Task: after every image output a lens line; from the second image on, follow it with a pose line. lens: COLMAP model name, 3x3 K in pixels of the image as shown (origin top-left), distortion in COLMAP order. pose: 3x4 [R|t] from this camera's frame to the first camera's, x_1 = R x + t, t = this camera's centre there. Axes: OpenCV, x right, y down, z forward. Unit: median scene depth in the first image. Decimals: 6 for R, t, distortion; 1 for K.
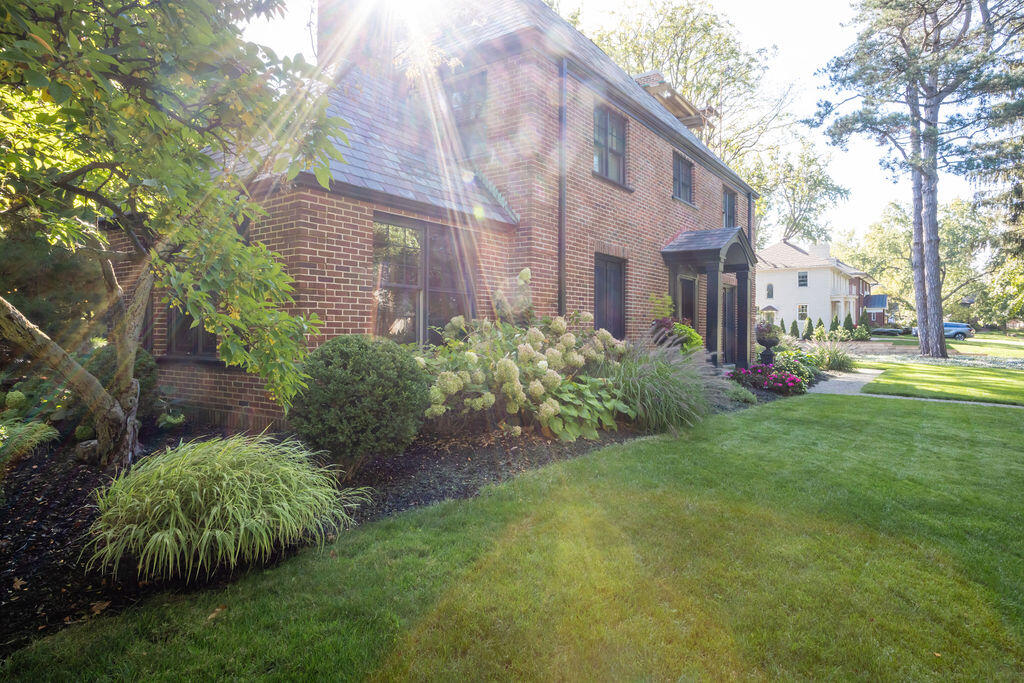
lens RADIAL K [[607.3, 0, 514.3], [0, 607.3, 342.9], [0, 0, 1]] dist [-0.032240, 0.031173]
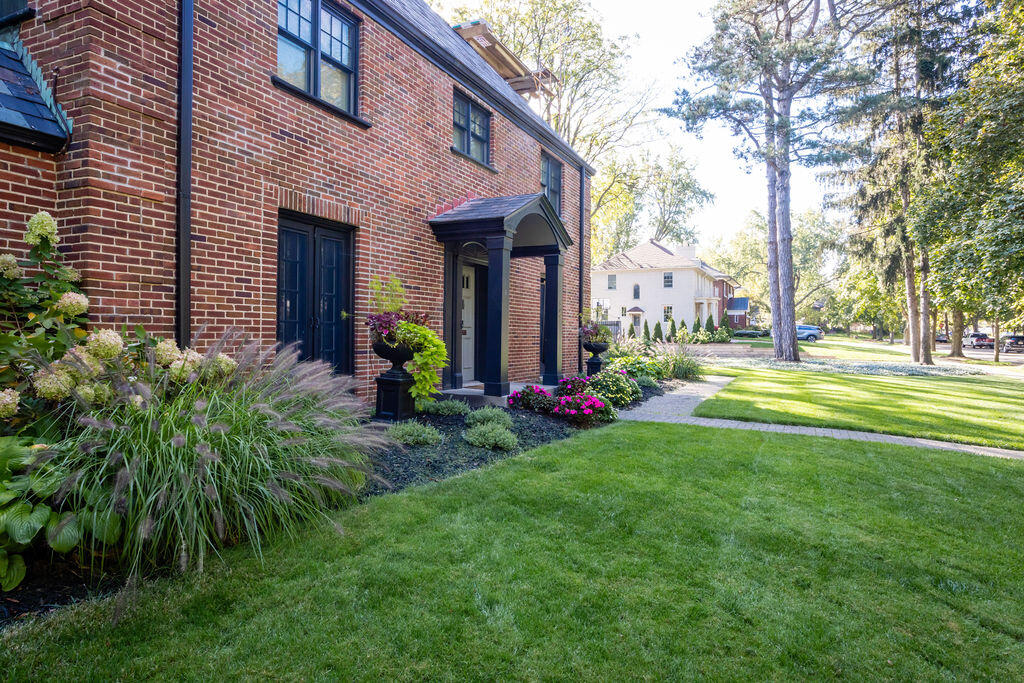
lens RADIAL K [[607.3, 0, 509.0], [0, 607.3, 344.9], [0, 0, 1]] dist [-0.032240, 0.031173]
pose [[0.985309, 0.000737, 0.170781, 0.096094], [-0.001167, 0.999996, 0.002420, -0.003571], [-0.170778, -0.002583, 0.985306, 0.126999]]
